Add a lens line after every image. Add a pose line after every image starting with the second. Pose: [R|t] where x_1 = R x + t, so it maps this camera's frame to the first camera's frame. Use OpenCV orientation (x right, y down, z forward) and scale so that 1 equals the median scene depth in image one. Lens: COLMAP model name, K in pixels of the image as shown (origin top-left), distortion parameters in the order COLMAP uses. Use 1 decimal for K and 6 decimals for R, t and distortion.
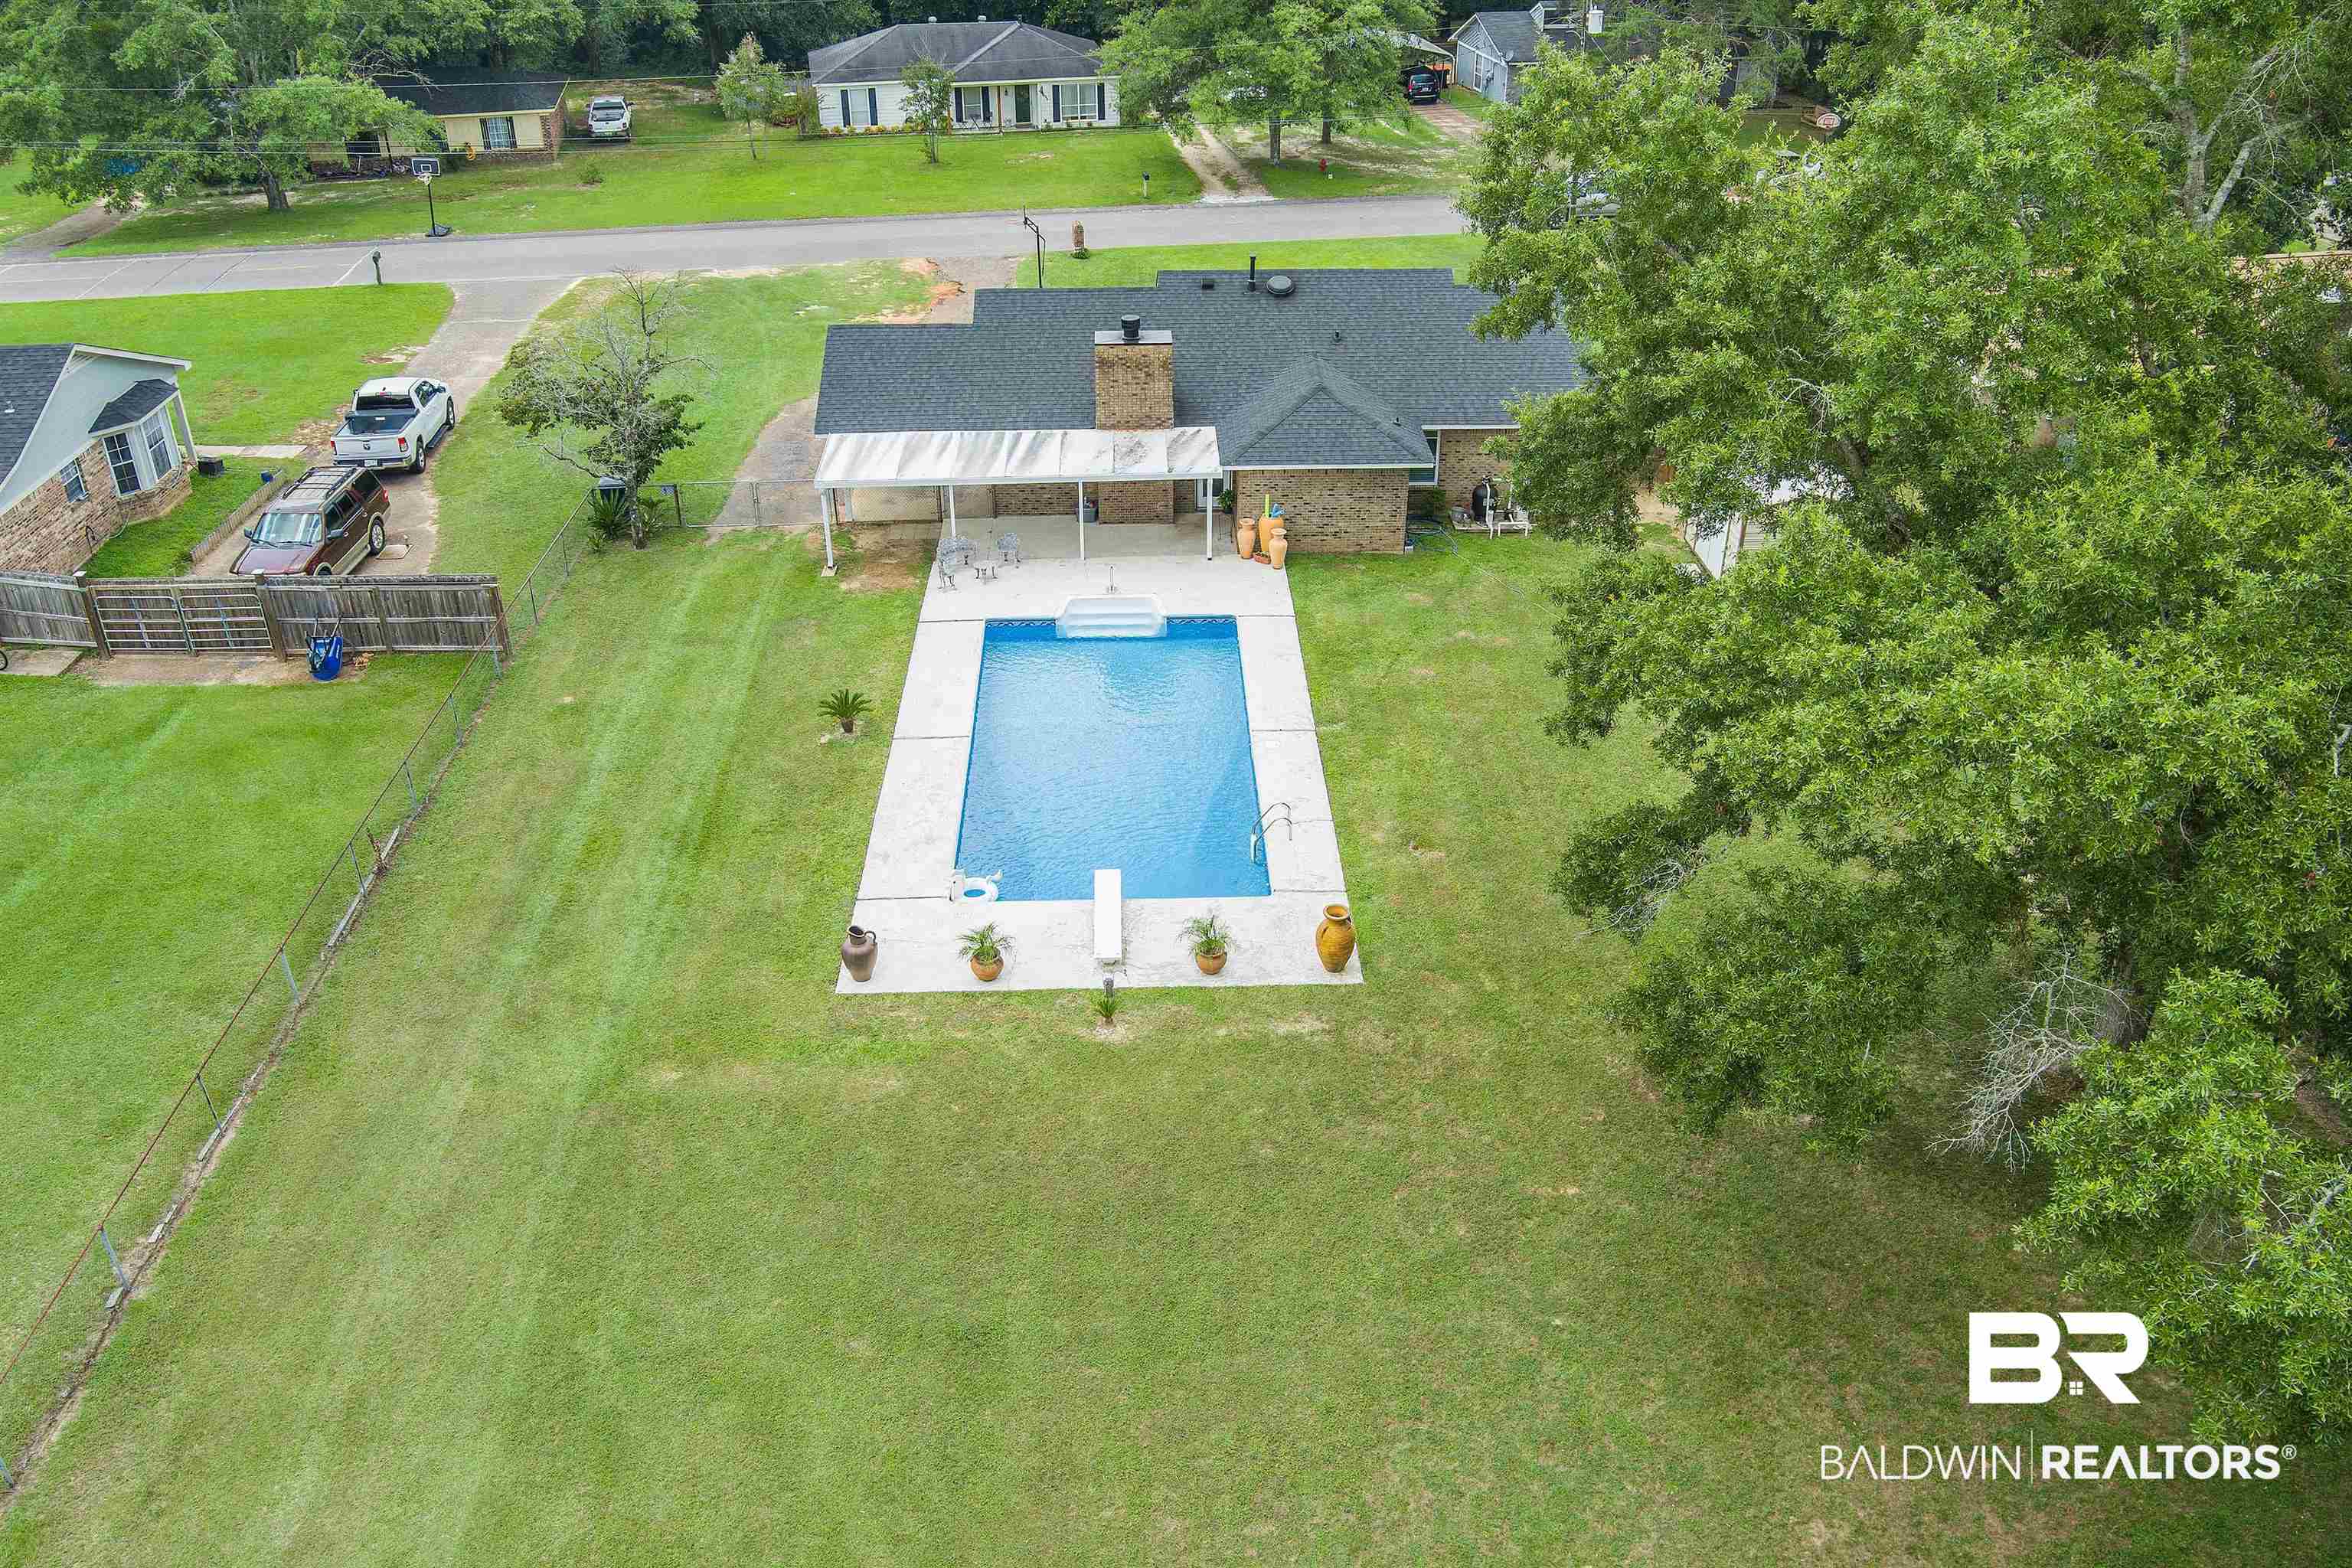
lens RADIAL K [[1920.4, 0, 1179.0], [0, 1920.4, 783.2], [0, 0, 1]] dist [-0.077595, 0.035619]
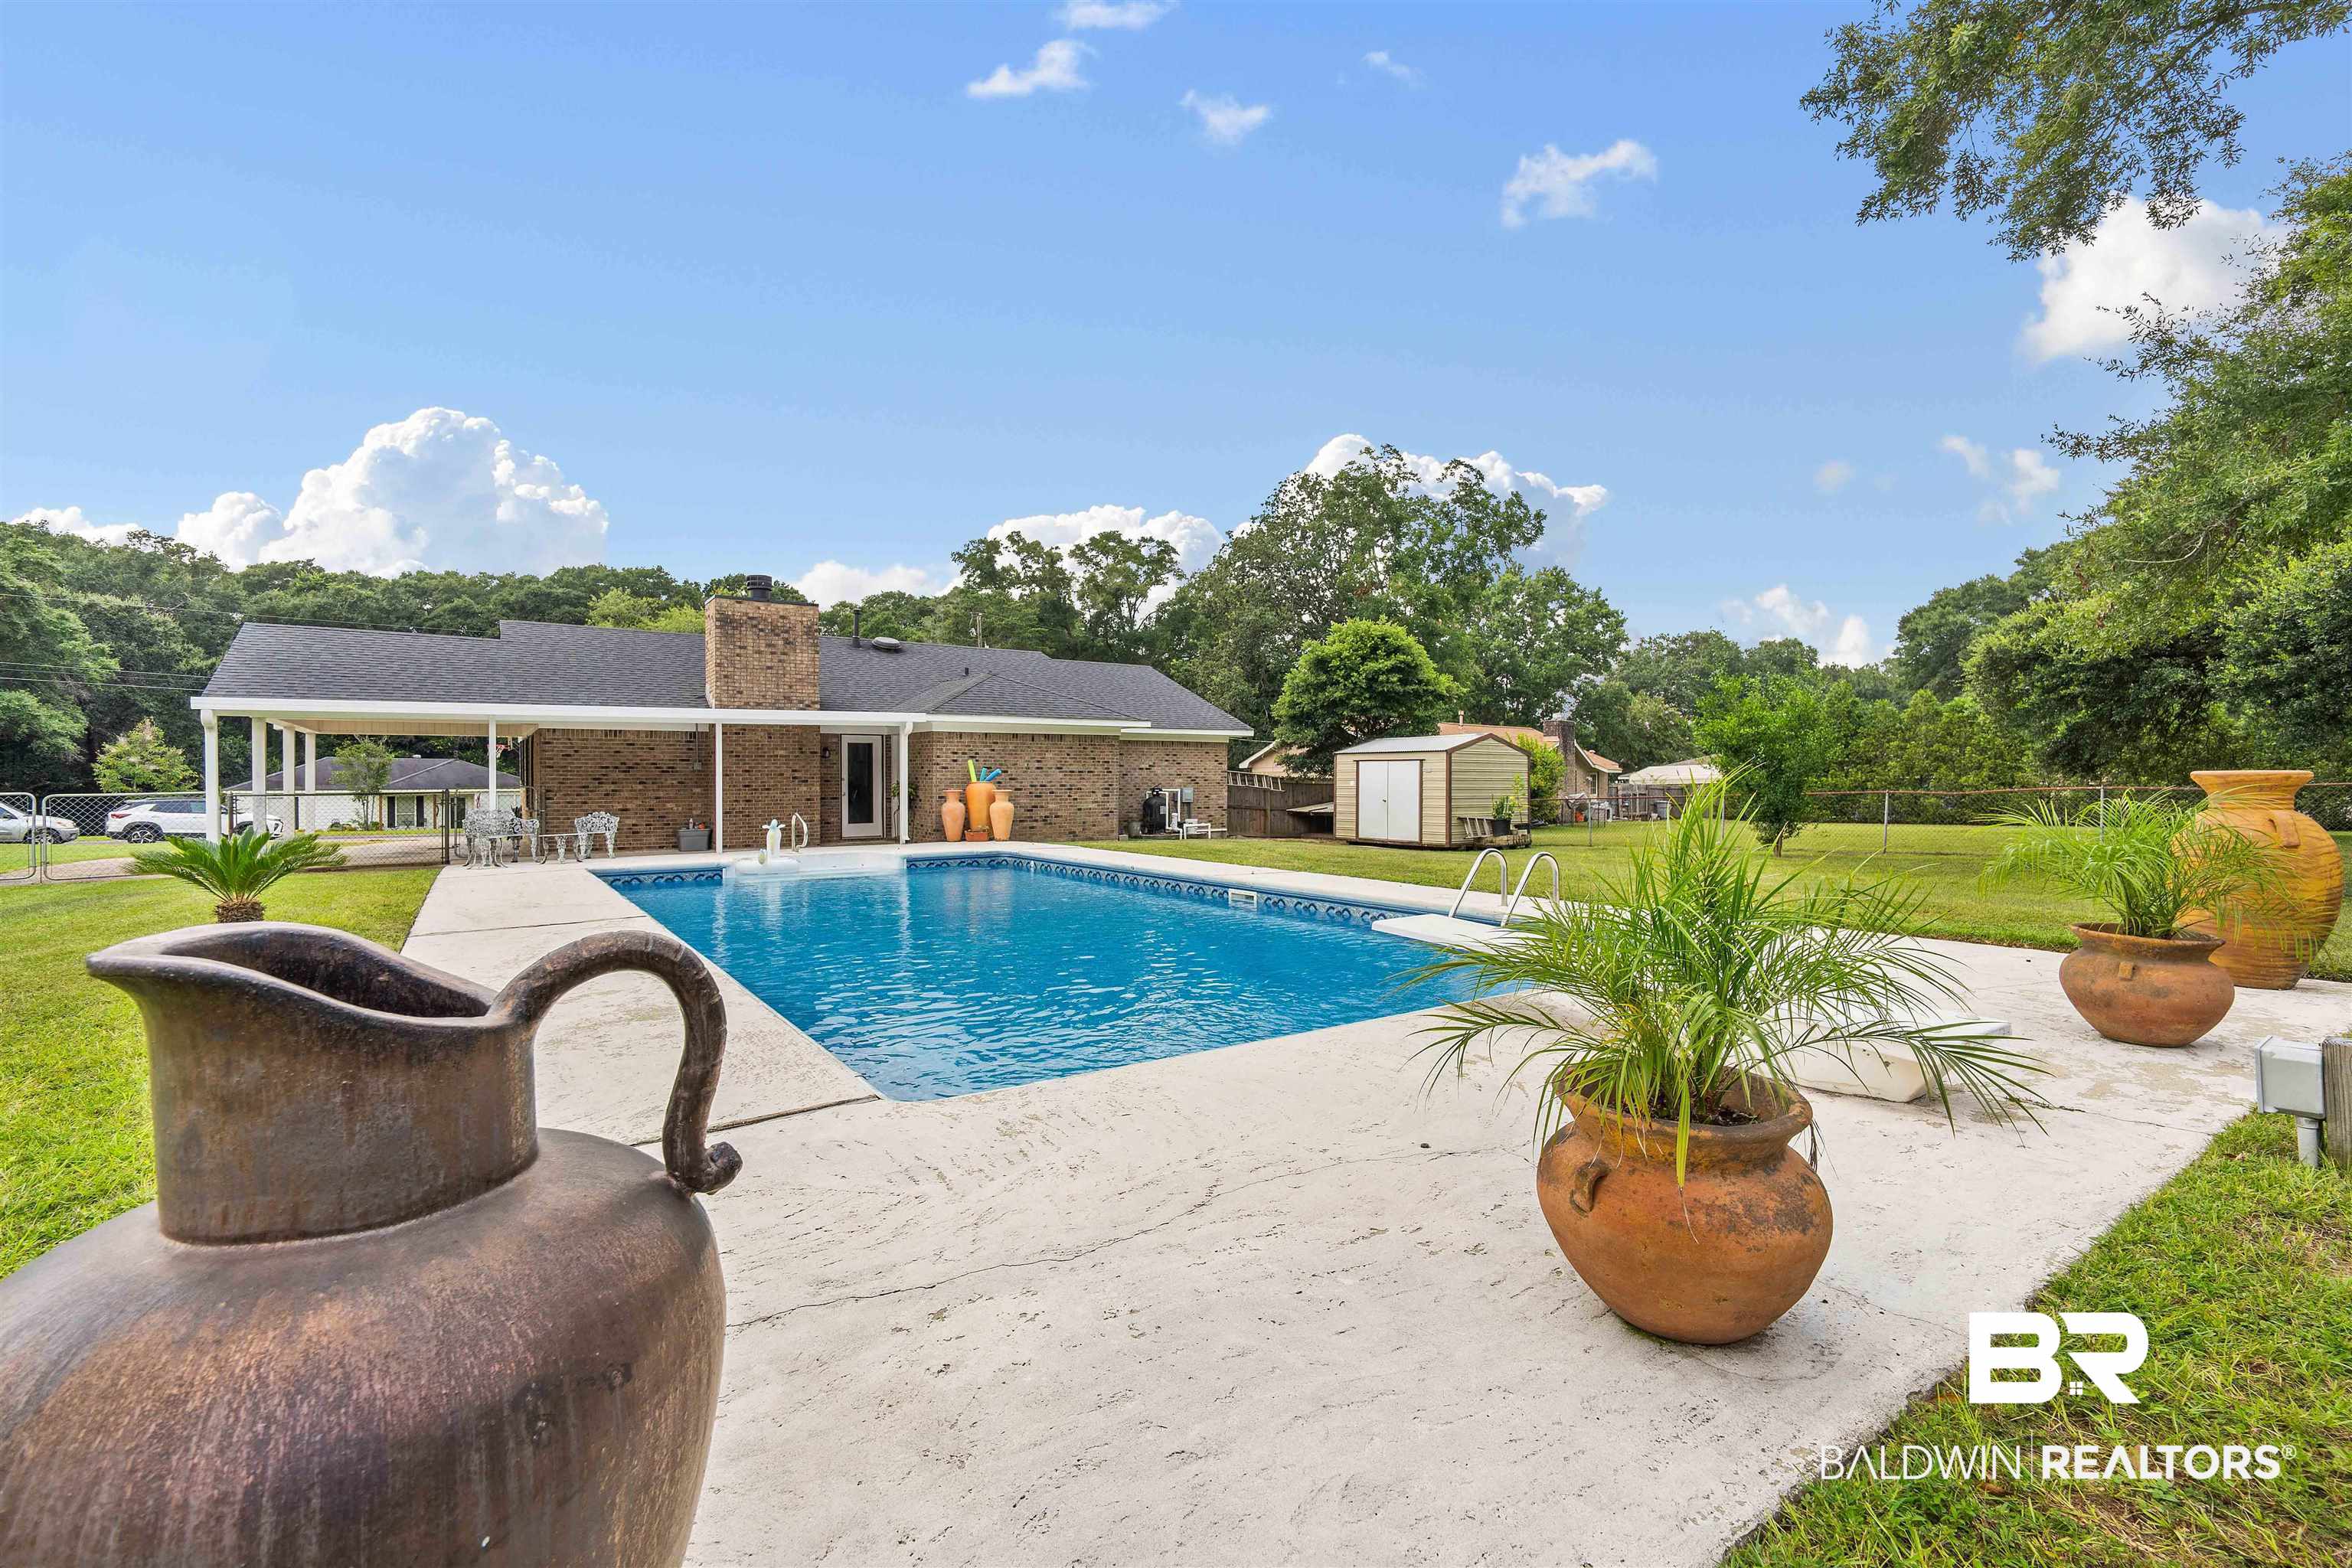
lens RADIAL K [[1032.6, 0, 1182.4], [0, 1032.6, 797.8], [0, 0, 1]] dist [-0.004068, 0.000564]
pose [[0.837397, -0.005704, 0.546565, -0.113960], [0.280047, 0.863208, -0.420055, 0.066762], [-0.469403, 0.504817, 0.724445, 0.653473]]
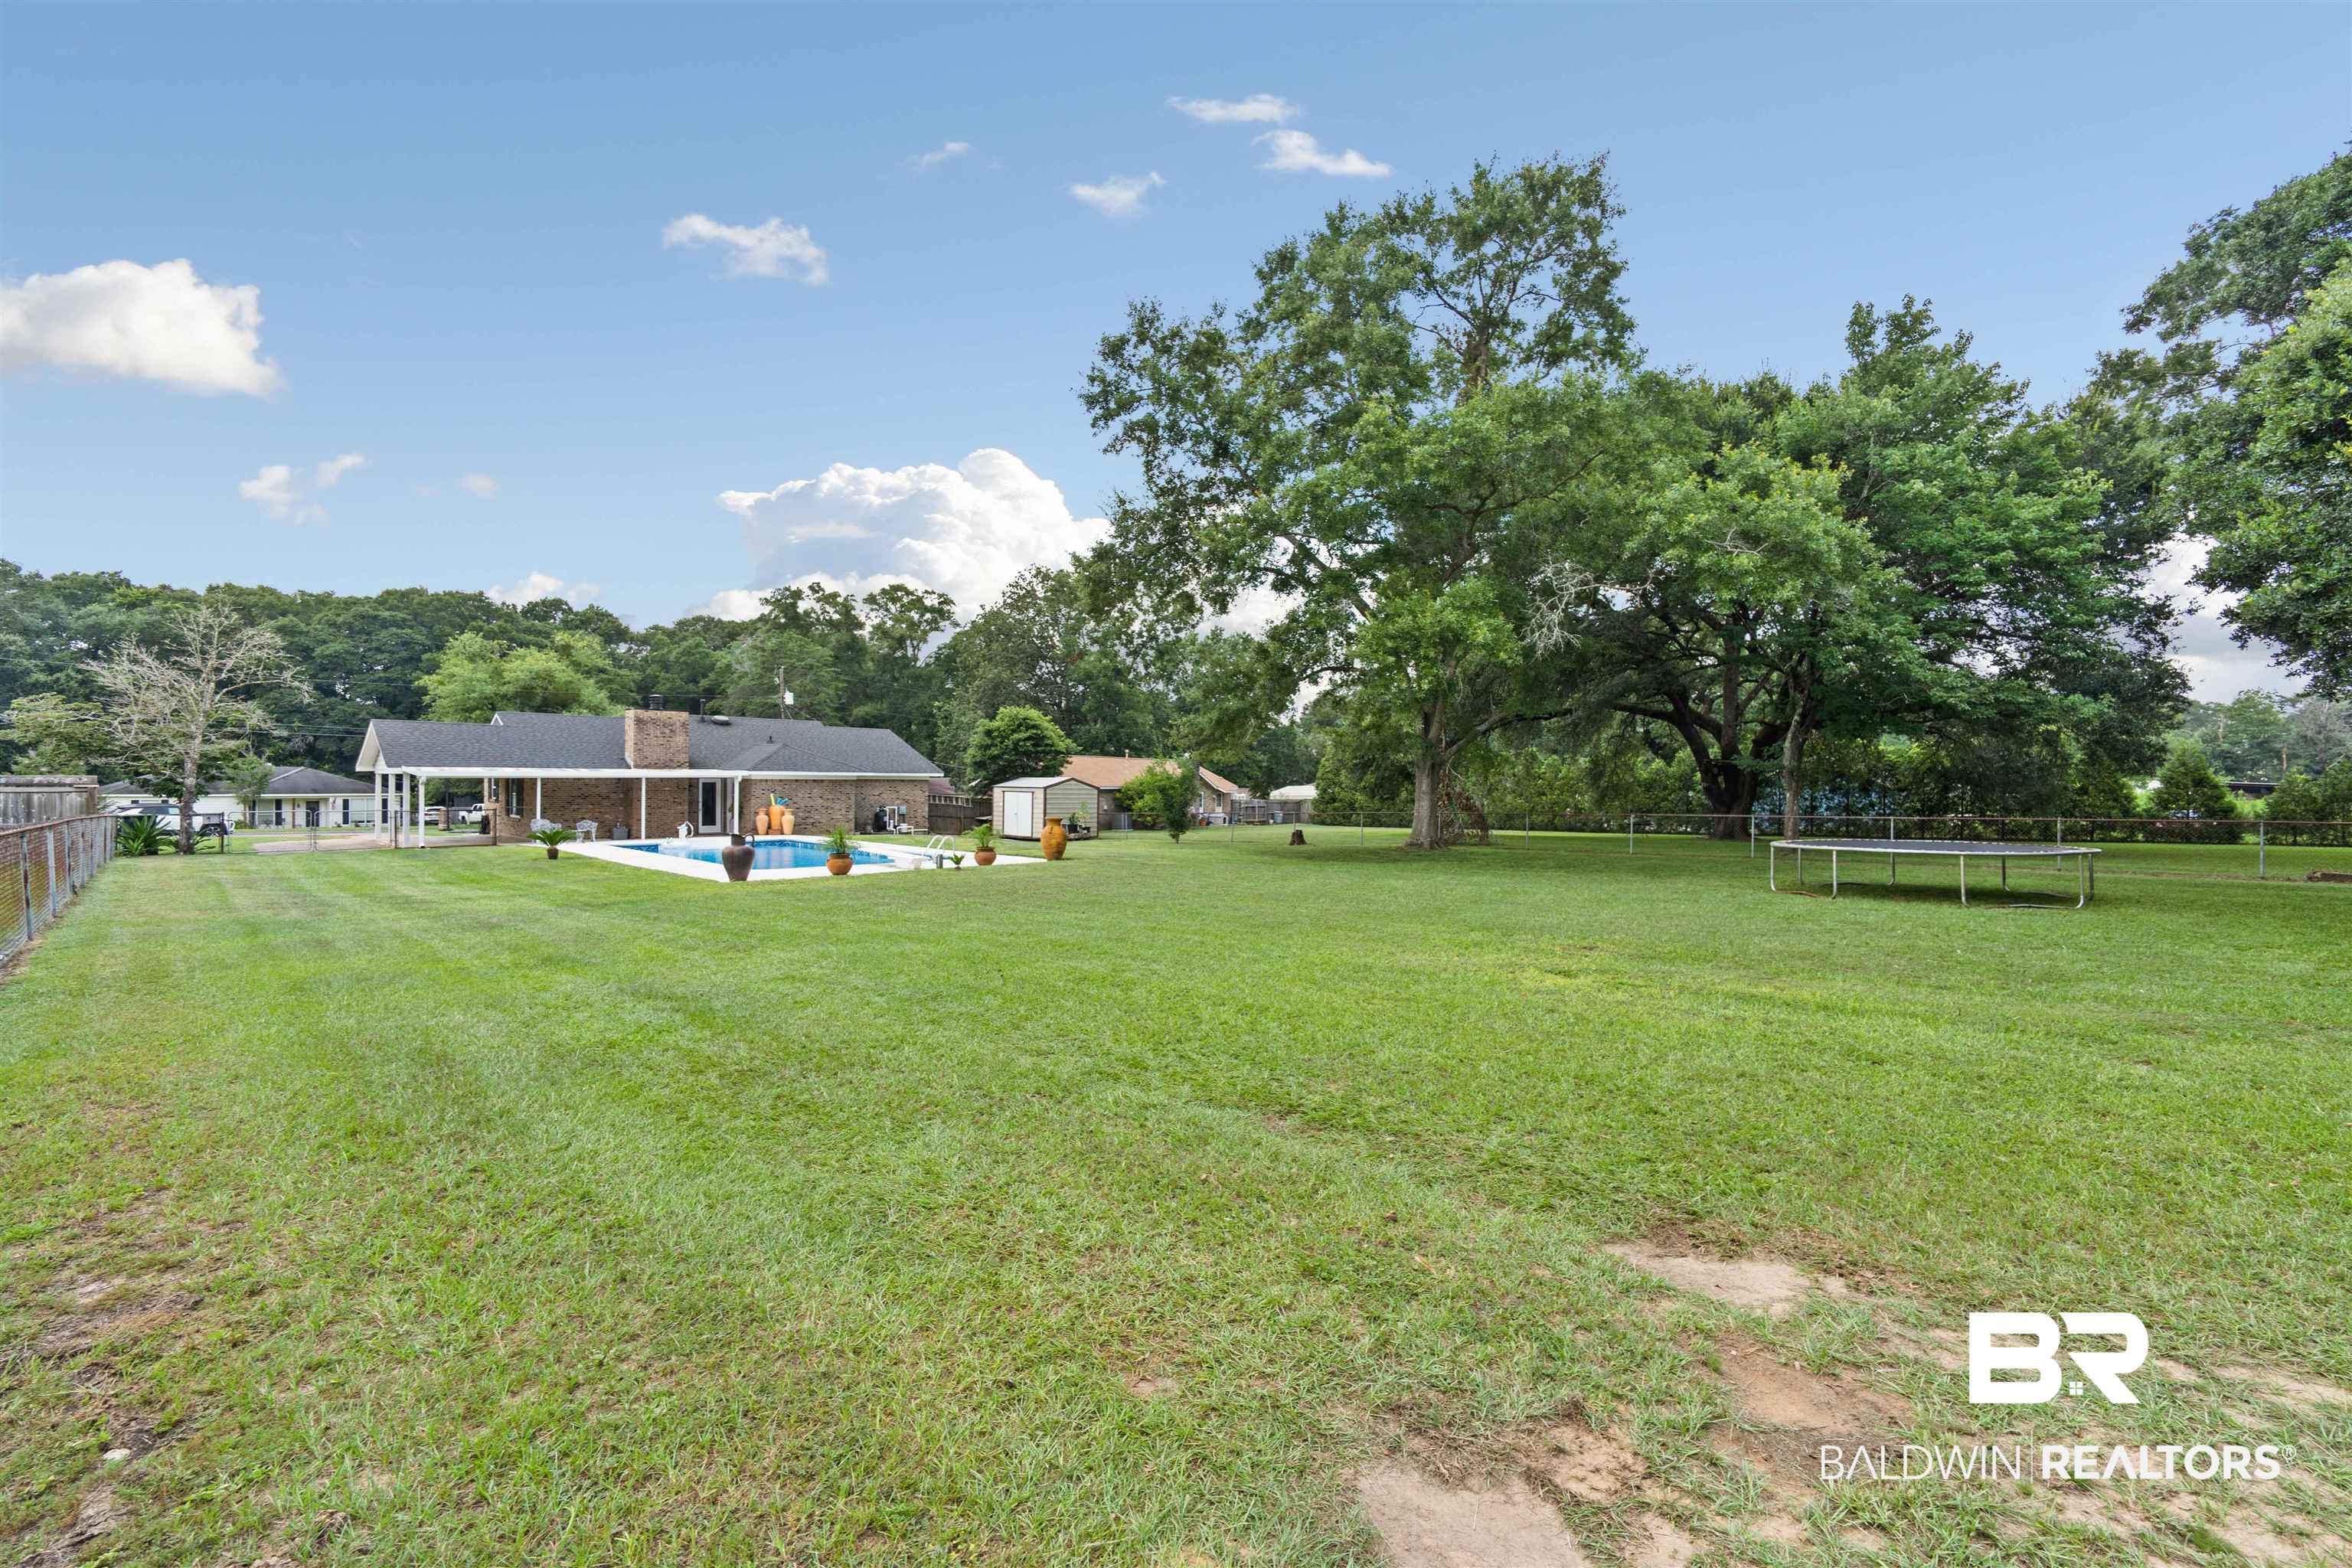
lens RADIAL K [[1032.6, 0, 1197.1], [0, 1032.6, 787.6], [0, 0, 1]] dist [-0.004068, 0.000564]
pose [[0.722178, 0.008551, 0.691654, -0.282346], [0.345098, 0.862134, -0.370987, 0.272978], [-0.599471, 0.506608, 0.619664, 0.271380]]
